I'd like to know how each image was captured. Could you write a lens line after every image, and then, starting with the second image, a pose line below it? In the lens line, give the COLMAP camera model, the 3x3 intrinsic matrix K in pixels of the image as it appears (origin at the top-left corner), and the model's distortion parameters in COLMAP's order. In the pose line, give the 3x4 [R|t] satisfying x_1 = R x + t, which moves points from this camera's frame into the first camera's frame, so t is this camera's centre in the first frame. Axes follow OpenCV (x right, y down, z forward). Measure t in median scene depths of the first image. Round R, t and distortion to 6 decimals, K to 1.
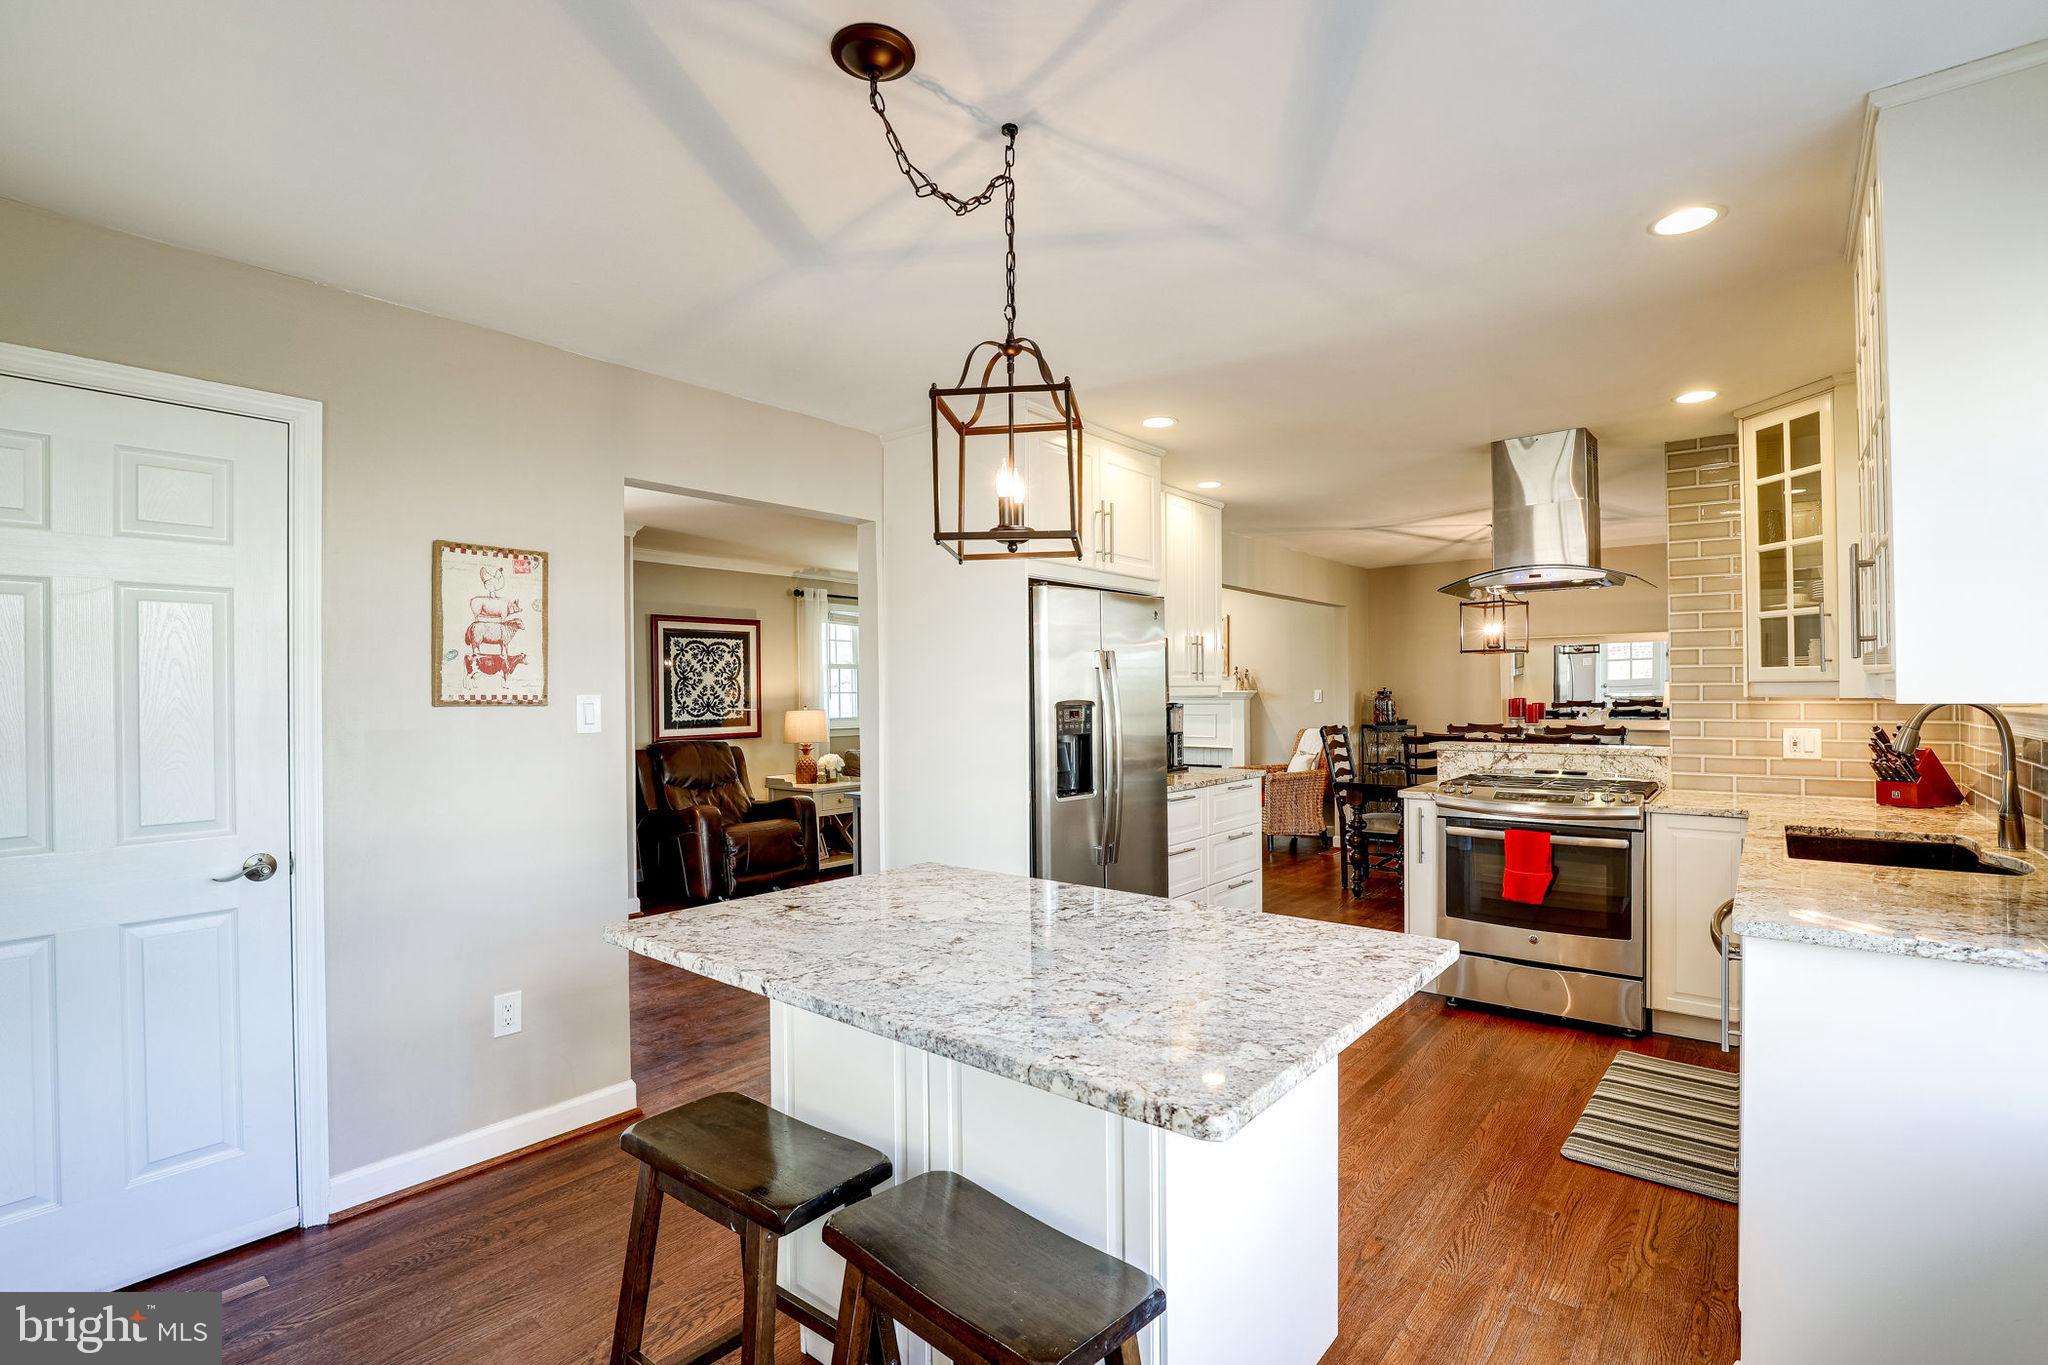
lens RADIAL K [[950.2, 0, 1040.1], [0, 950.2, 689.4], [0, 0, 1]] dist [-0.031014, 0.005957]
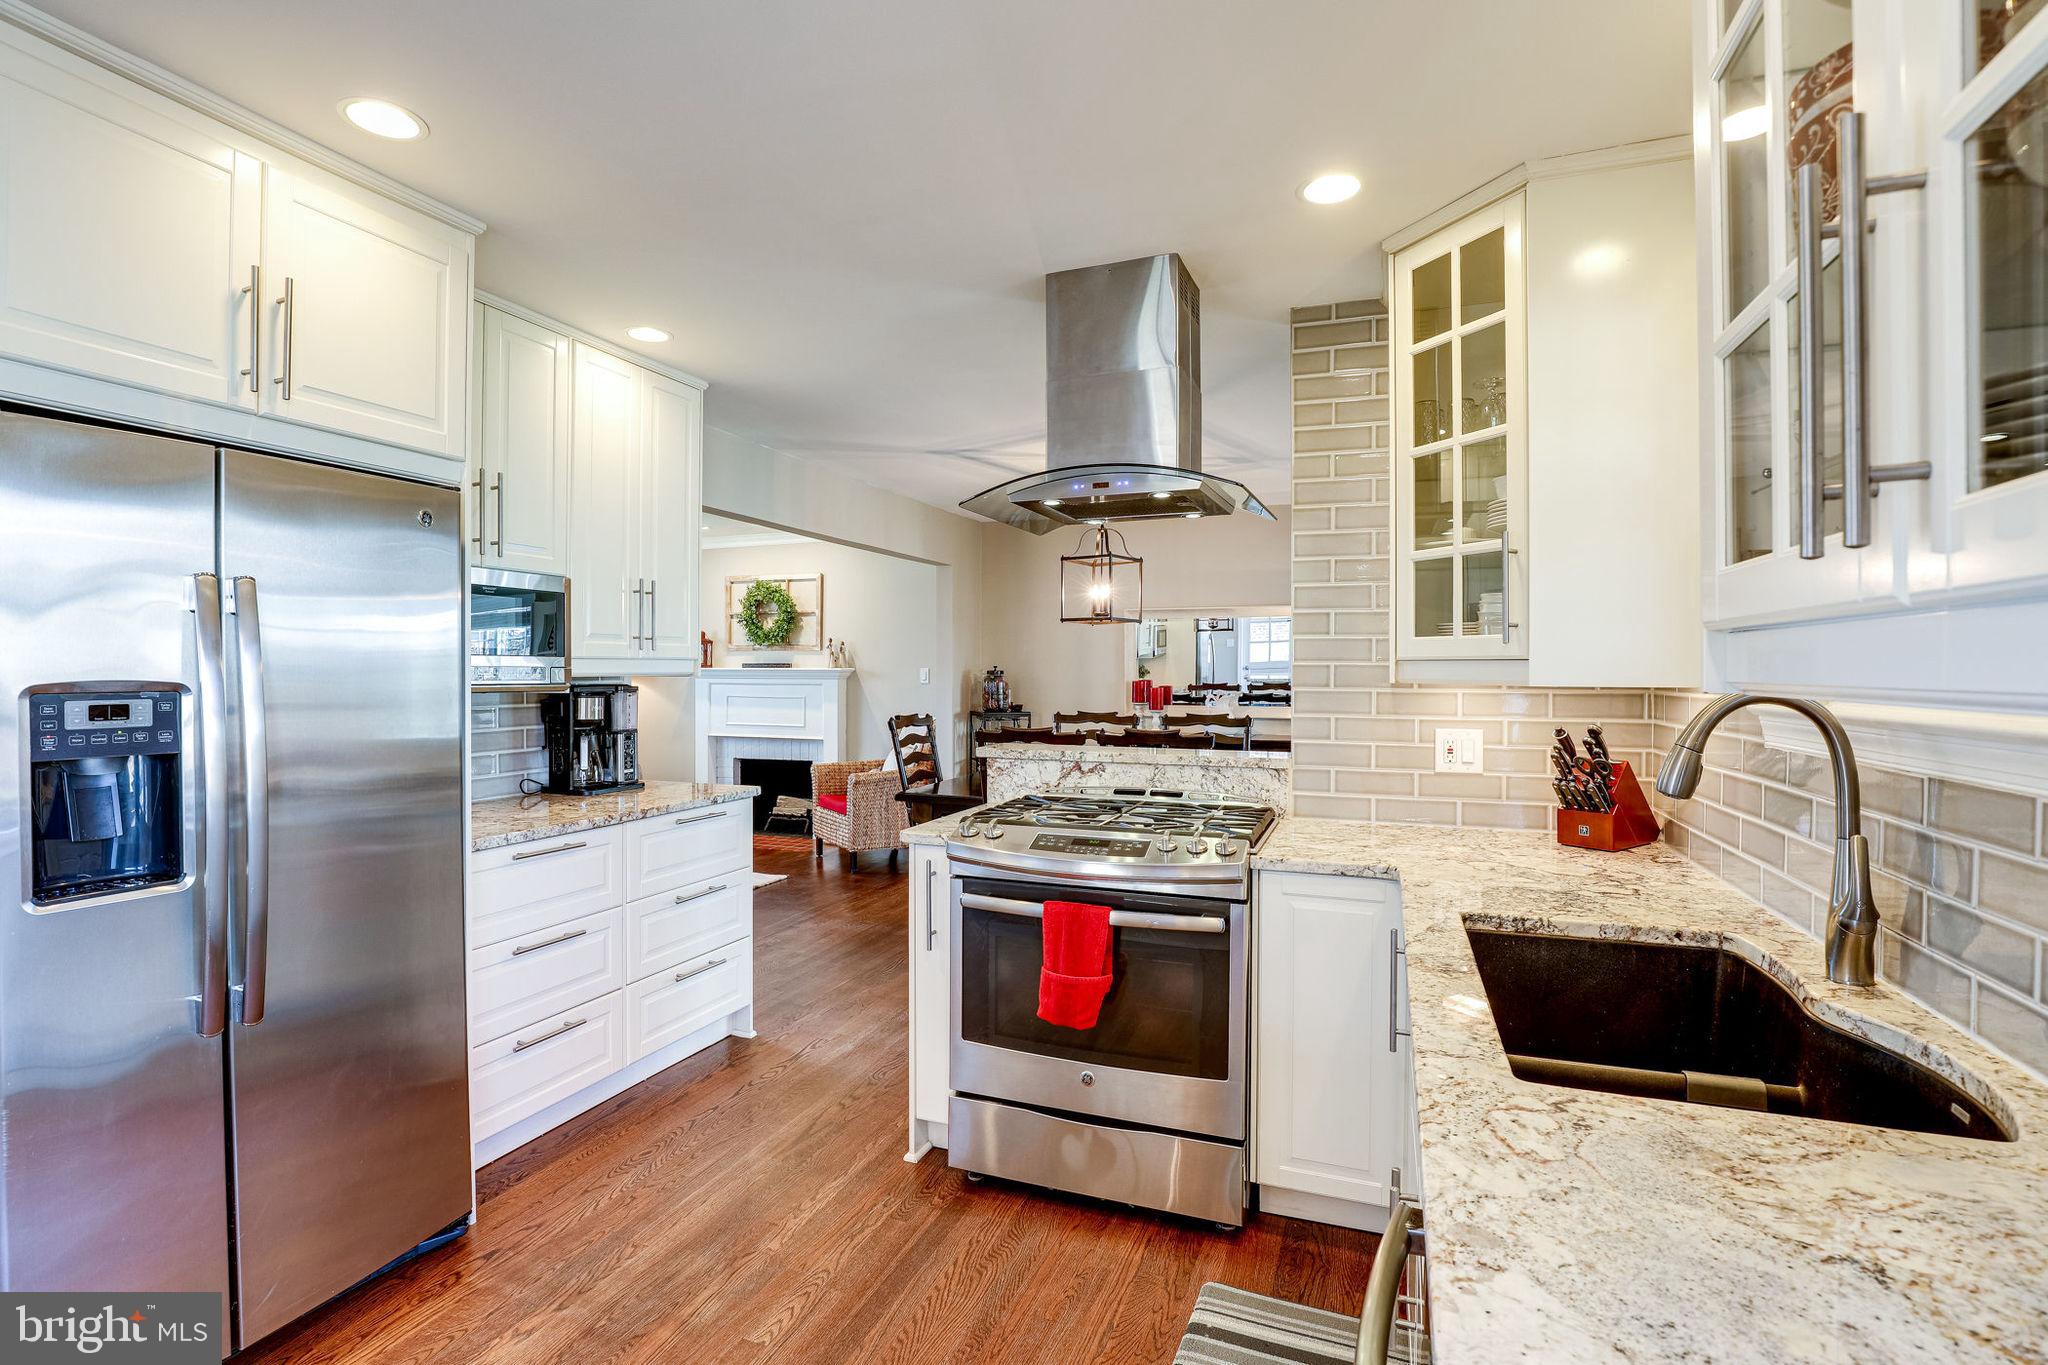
lens RADIAL K [[950.2, 0, 1032.0], [0, 950.2, 674.4], [0, 0, 1]] dist [-0.031014, 0.005957]
pose [[0.952533, 0.008955, 0.304303, 0.306960], [-0.011042, 0.999926, 0.005136, 0.001428], [-0.304234, -0.008252, 0.952562, 0.437547]]
